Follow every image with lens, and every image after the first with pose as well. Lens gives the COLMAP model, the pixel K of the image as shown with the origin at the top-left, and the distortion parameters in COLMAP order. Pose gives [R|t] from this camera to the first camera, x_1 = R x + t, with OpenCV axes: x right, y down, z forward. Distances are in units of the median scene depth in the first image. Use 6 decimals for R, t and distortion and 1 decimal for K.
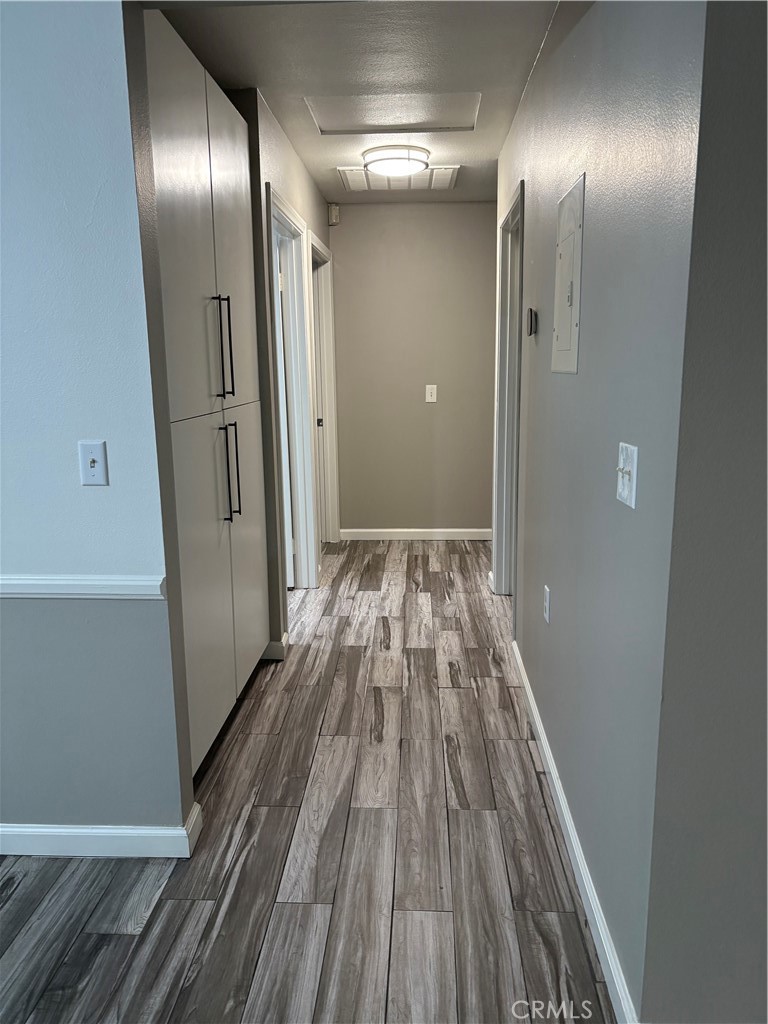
lens RADIAL K [[771.2, 0, 367.5], [0, 771.2, 516.7], [0, 0, 1]] dist [0.036030, -0.042948]
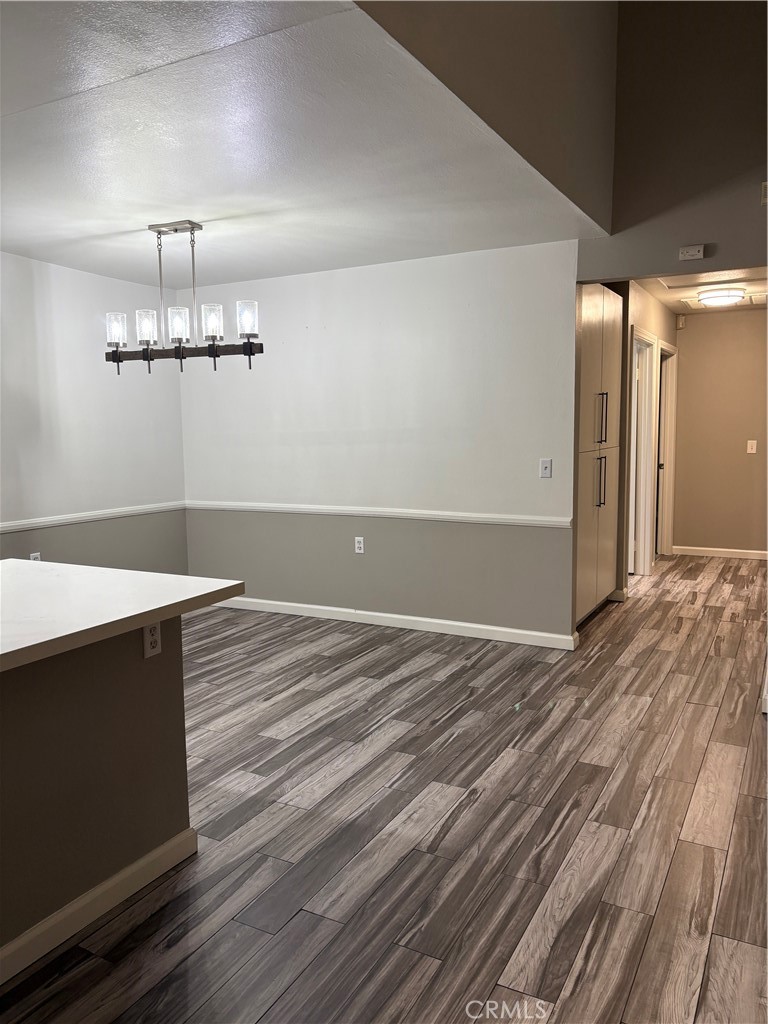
lens RADIAL K [[771.2, 0, 386.7], [0, 771.2, 512.7], [0, 0, 1]] dist [0.036030, -0.042948]
pose [[0.912159, 0.052589, -0.406448, 0.090125], [-0.084162, 0.994633, -0.060187, 0.133465], [0.401101, 0.089108, 0.911689, -0.714819]]
